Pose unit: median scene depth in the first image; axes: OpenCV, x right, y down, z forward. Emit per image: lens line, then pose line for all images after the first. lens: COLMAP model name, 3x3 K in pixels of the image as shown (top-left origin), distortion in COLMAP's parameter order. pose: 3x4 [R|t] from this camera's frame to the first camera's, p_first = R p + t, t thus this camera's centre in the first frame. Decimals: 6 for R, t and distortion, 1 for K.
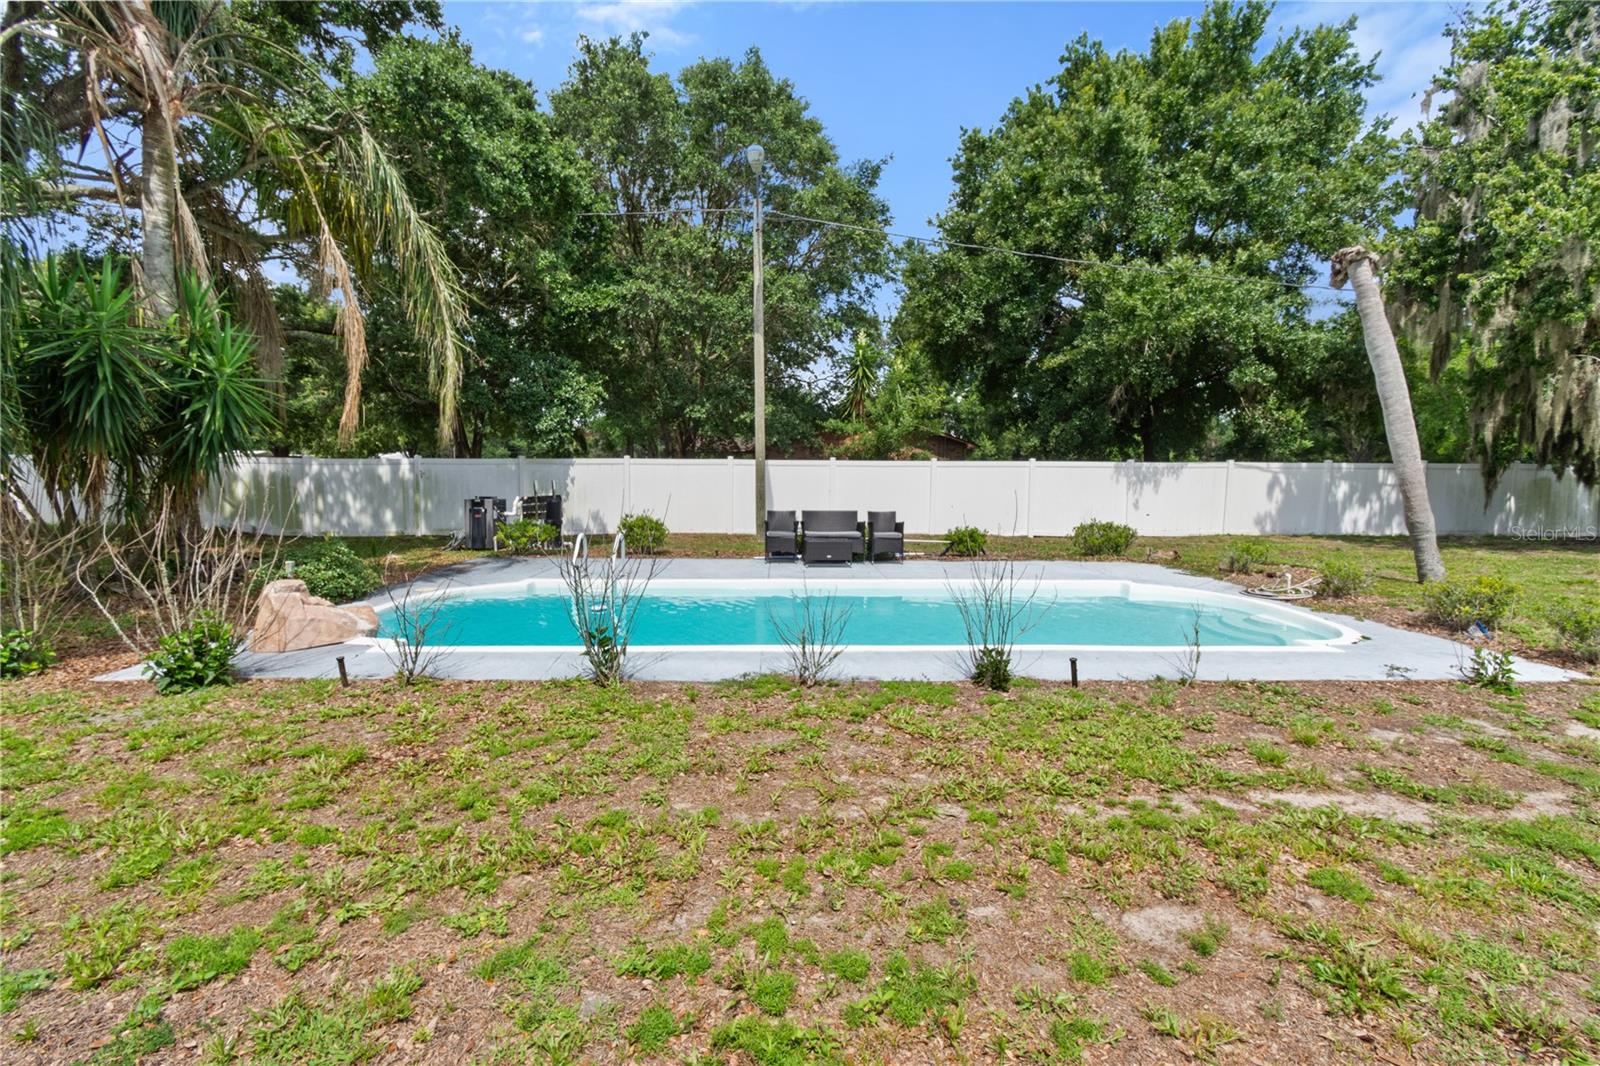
lens RADIAL K [[754.4, 0, 802.7], [0, 754.4, 525.7], [0, 0, 1]] dist [0.000483, 0.000321]
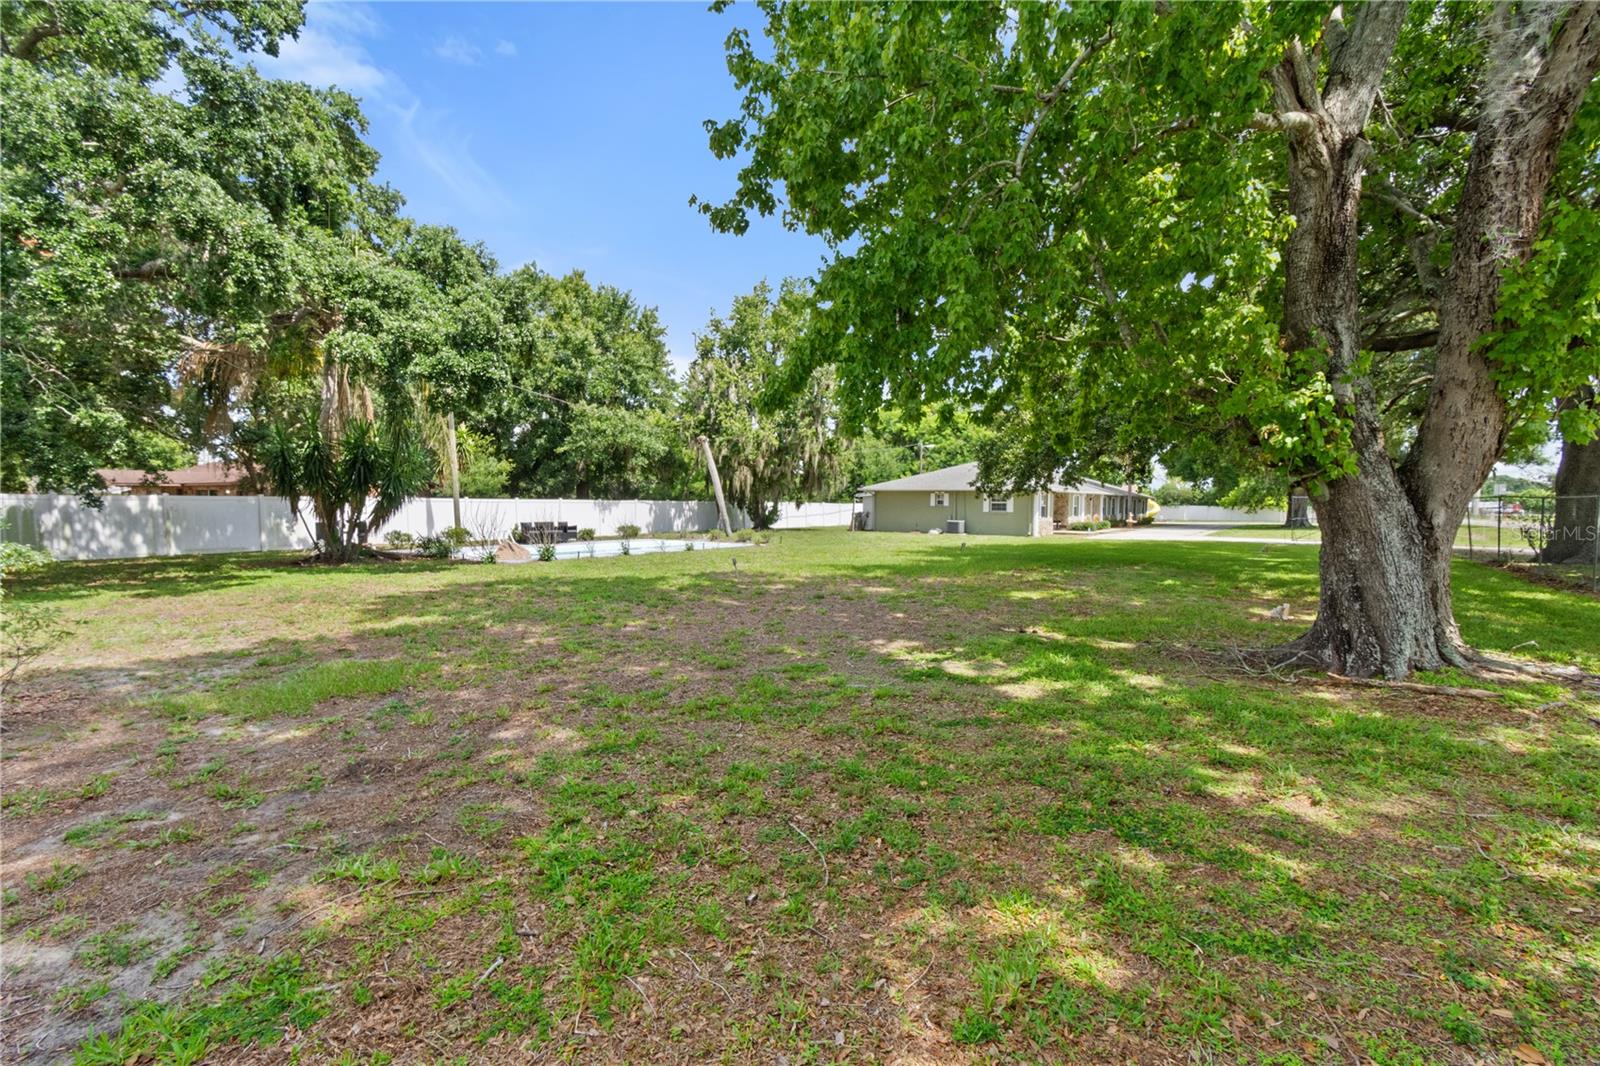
lens RADIAL K [[754.4, 0, 802.7], [0, 754.4, 525.7], [0, 0, 1]] dist [0.000483, 0.000321]
pose [[0.539596, -0.024367, 0.841572, -1.012286], [0.057276, 0.998328, -0.007818, 0.037422], [-0.839974, 0.052421, 0.540089, -0.605915]]
